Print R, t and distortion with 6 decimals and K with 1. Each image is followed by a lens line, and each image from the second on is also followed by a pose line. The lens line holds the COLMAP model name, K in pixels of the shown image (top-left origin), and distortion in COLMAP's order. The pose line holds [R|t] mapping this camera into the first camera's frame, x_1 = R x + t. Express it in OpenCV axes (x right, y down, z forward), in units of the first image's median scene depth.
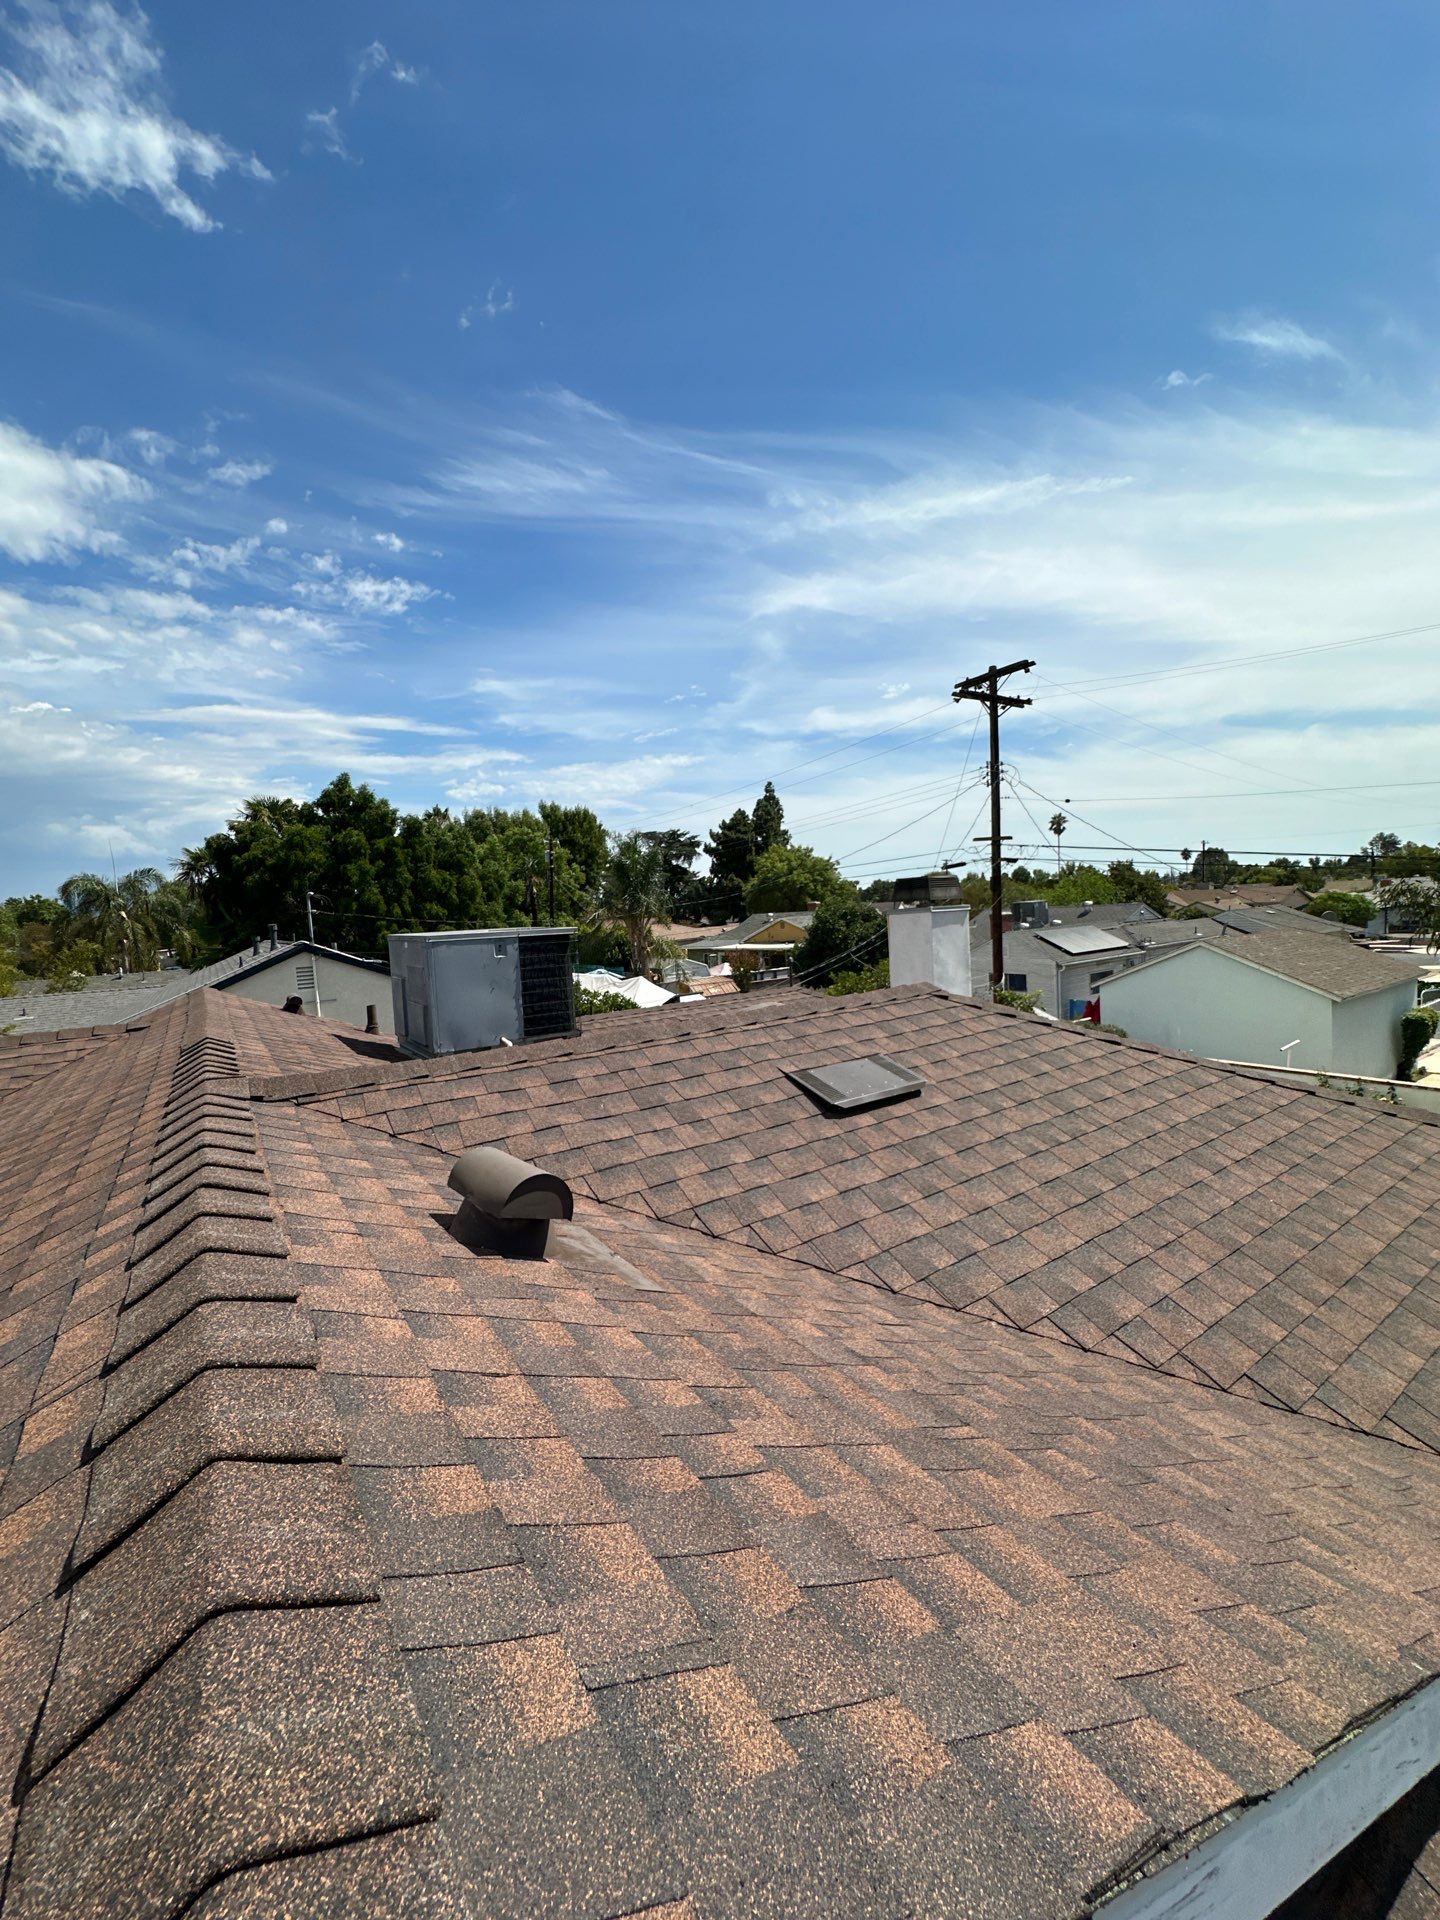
lens RADIAL K [[767.5, 0, 720.0], [0, 767.5, 957.8], [0, 0, 1]] dist [-0.005014, 0.000986]
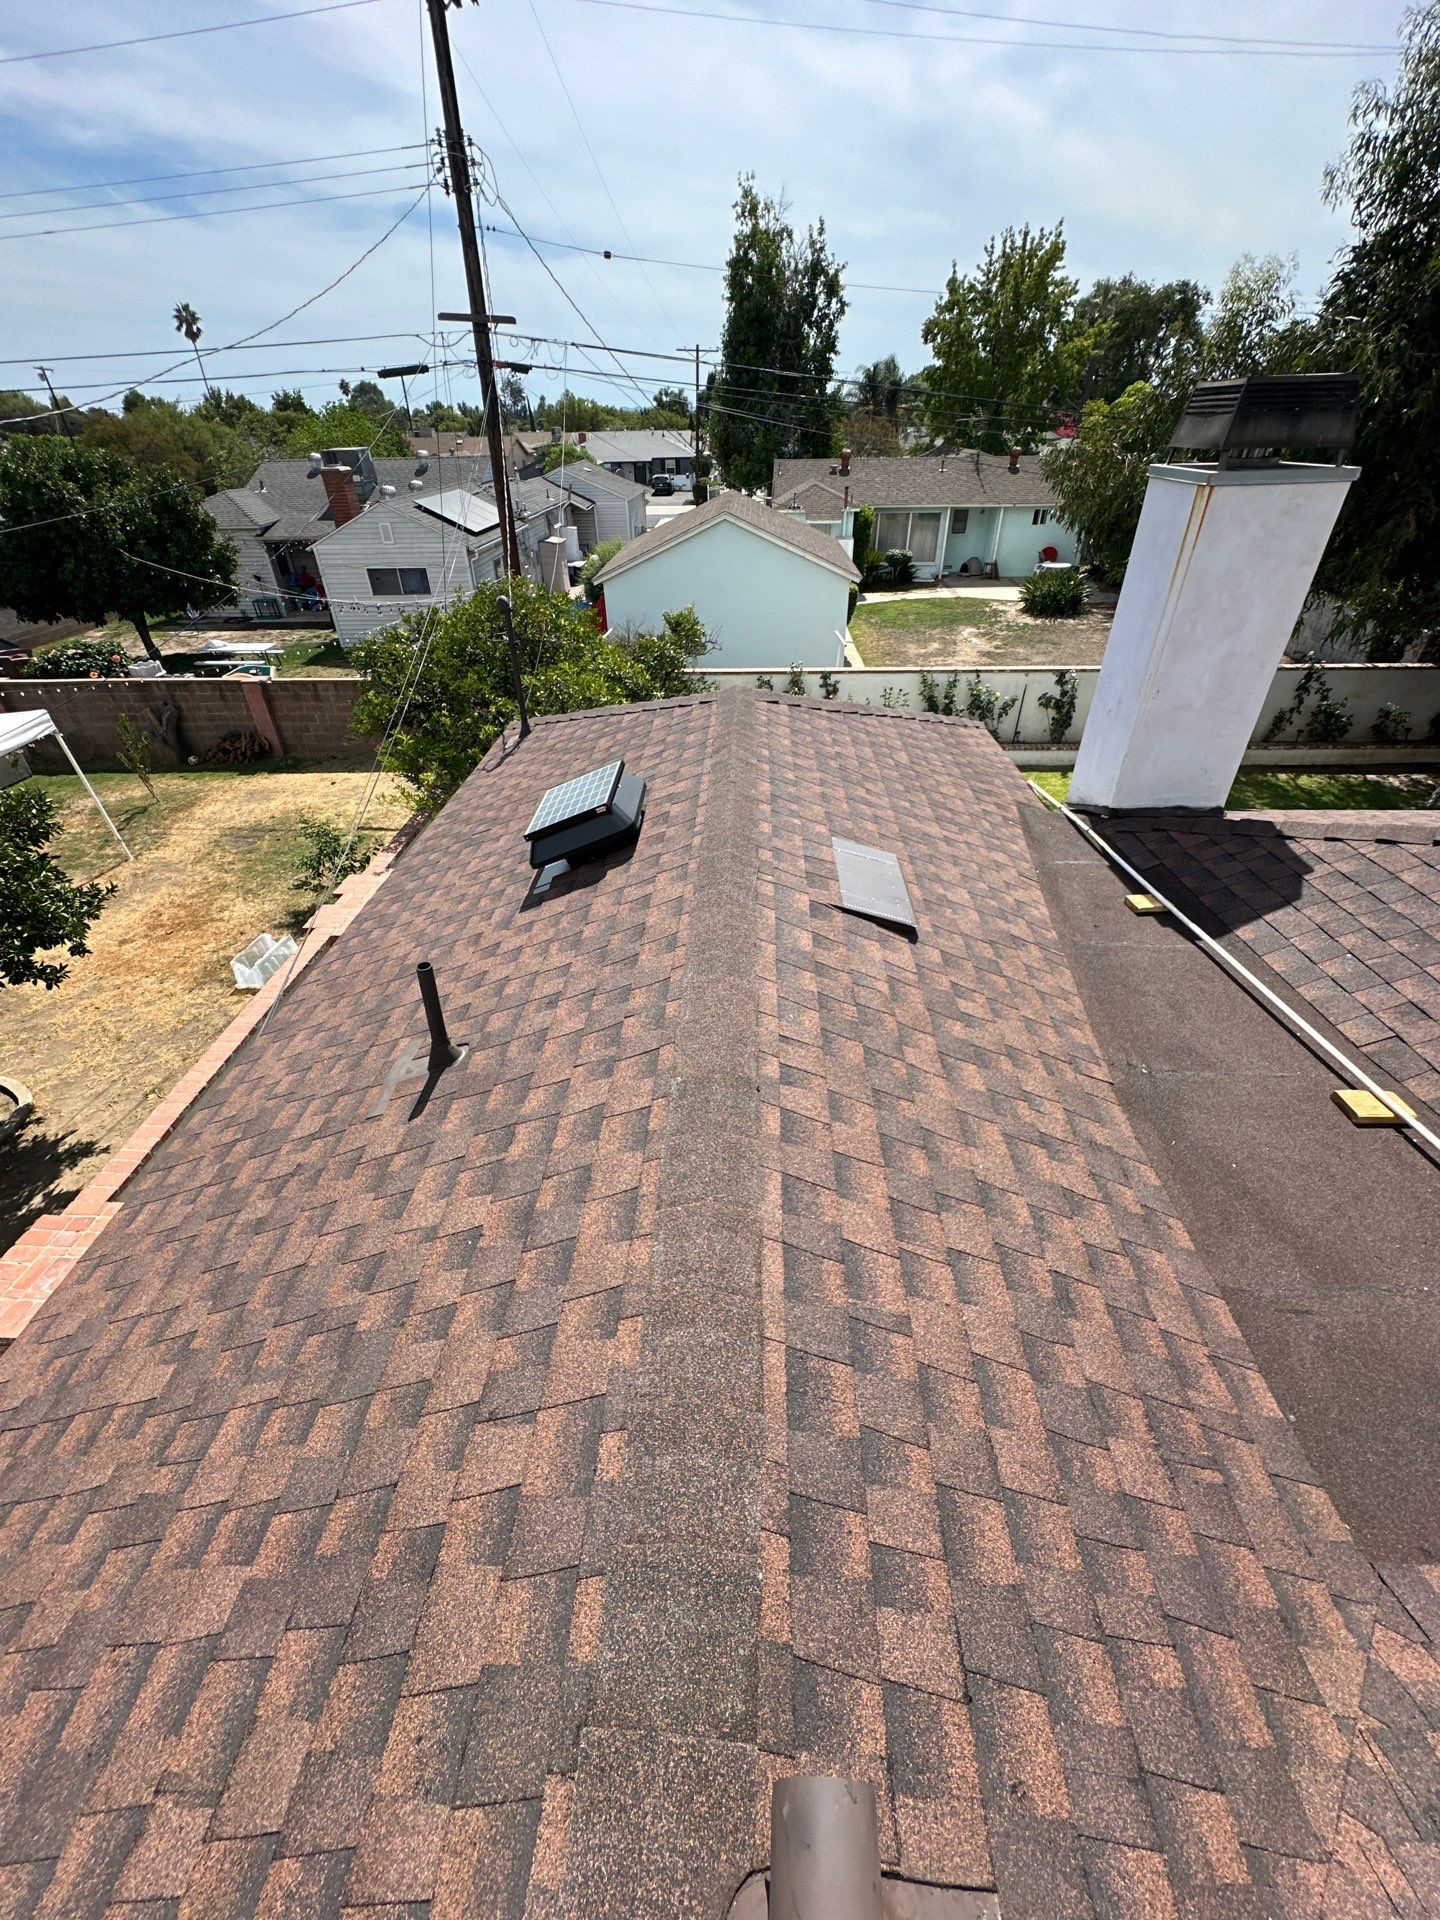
lens RADIAL K [[767.5, 0, 719.0], [0, 767.5, 960.0], [0, 0, 1]] dist [-0.005014, 0.000986]
pose [[0.589832, -0.428923, 0.684195, -0.083921], [0.037914, 0.861048, 0.507108, -0.014661], [-0.806635, -0.273168, 0.524137, 0.252387]]
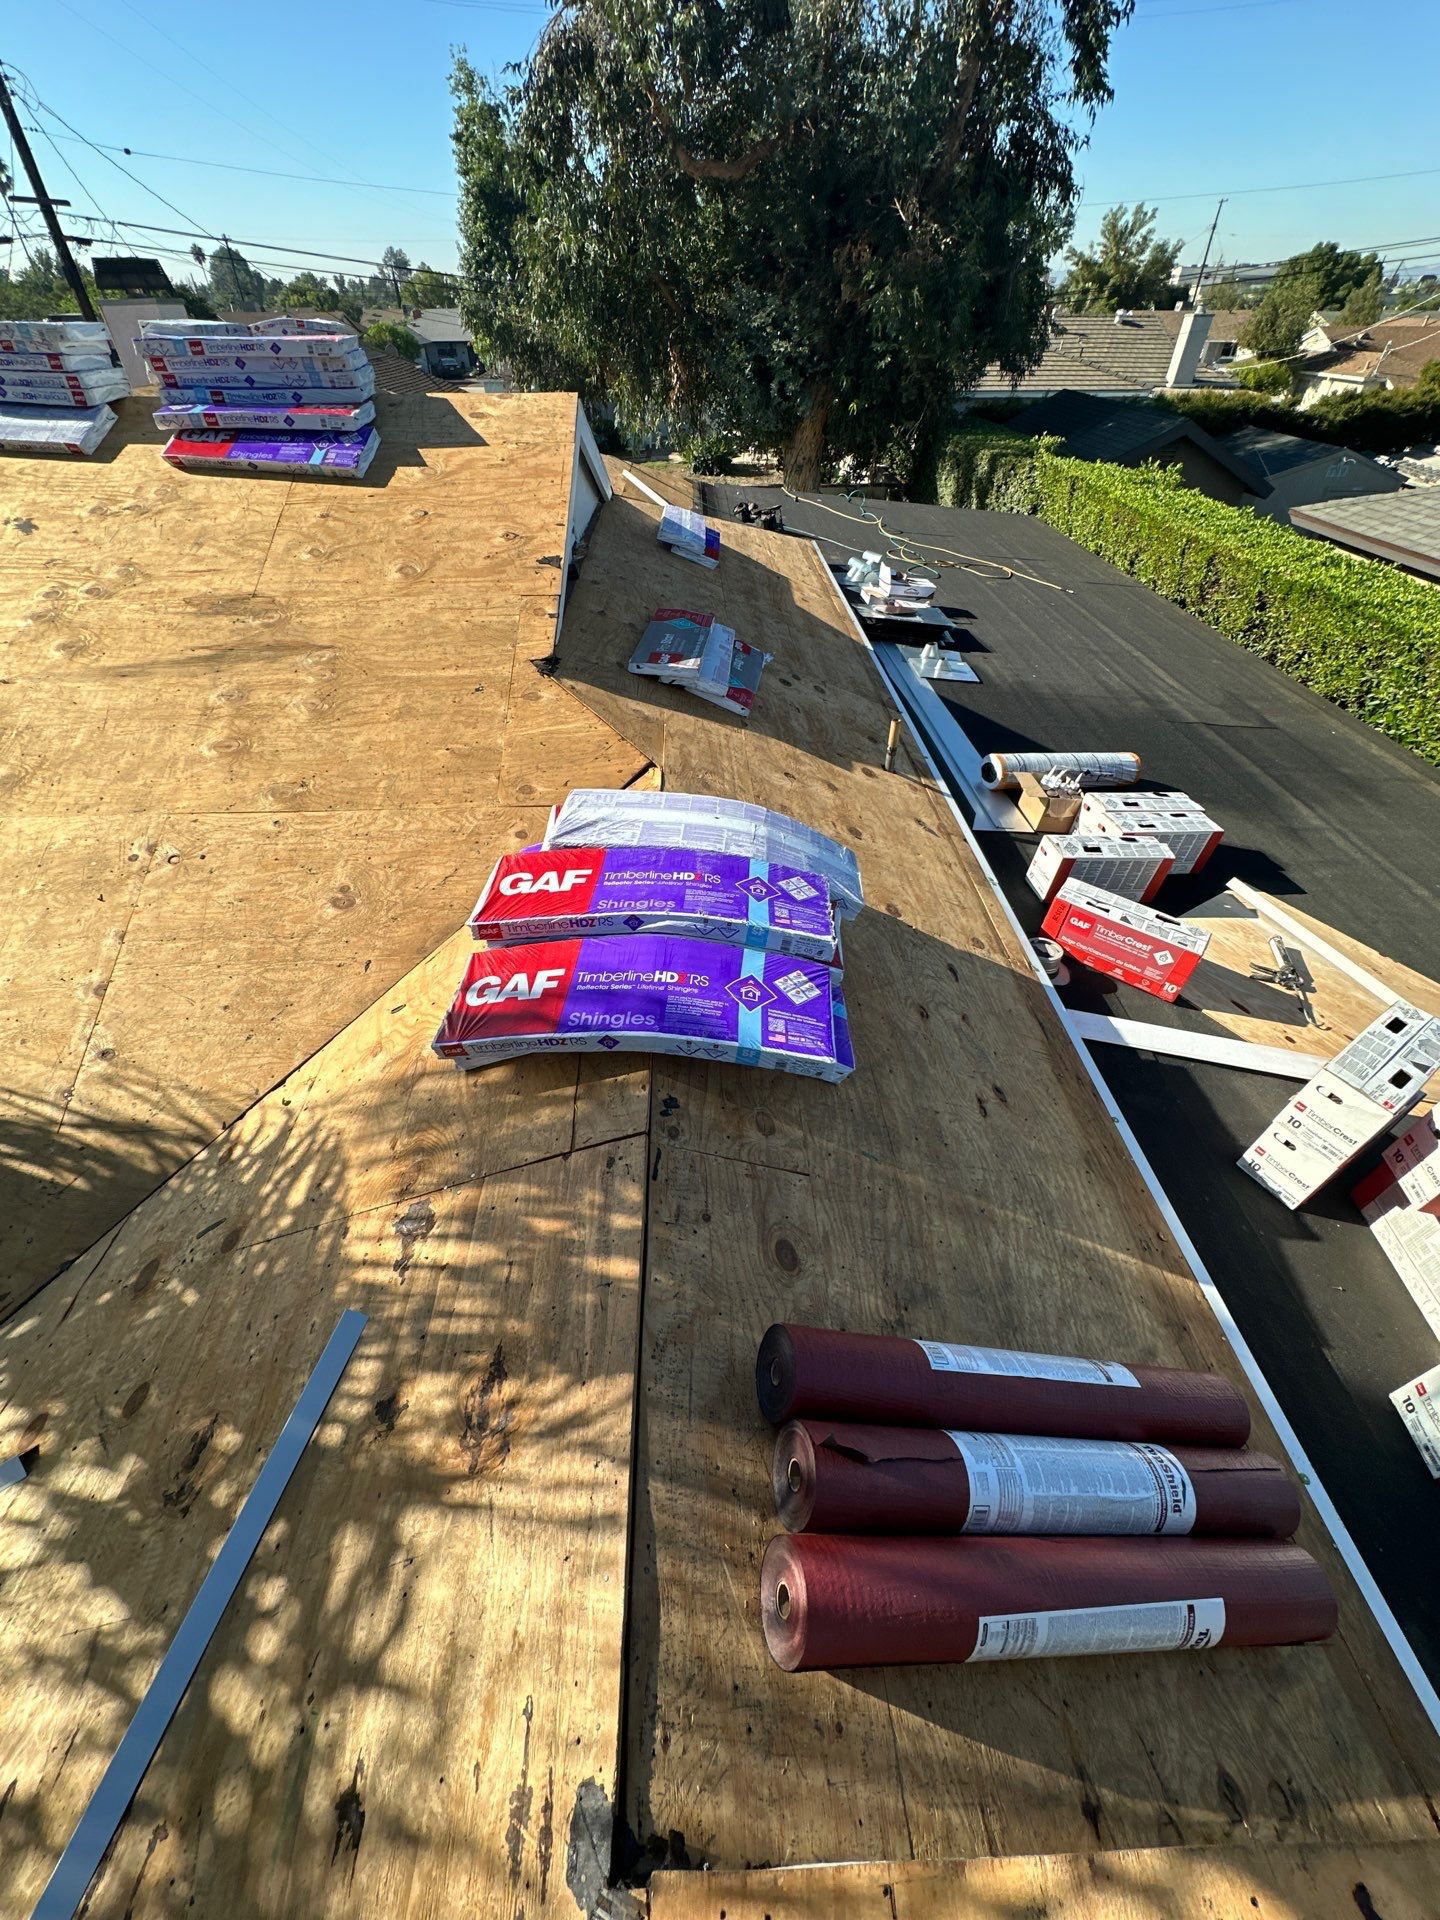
lens RADIAL K [[767.5, 0, 718.7], [0, 767.5, 962.5], [0, 0, 1]] dist [-0.005014, 0.000986]
pose [[0.525430, -0.514585, 0.677588, -0.125924], [0.028179, 0.806466, 0.590609, 0.019017], [-0.850370, -0.291230, 0.438242, -0.095330]]
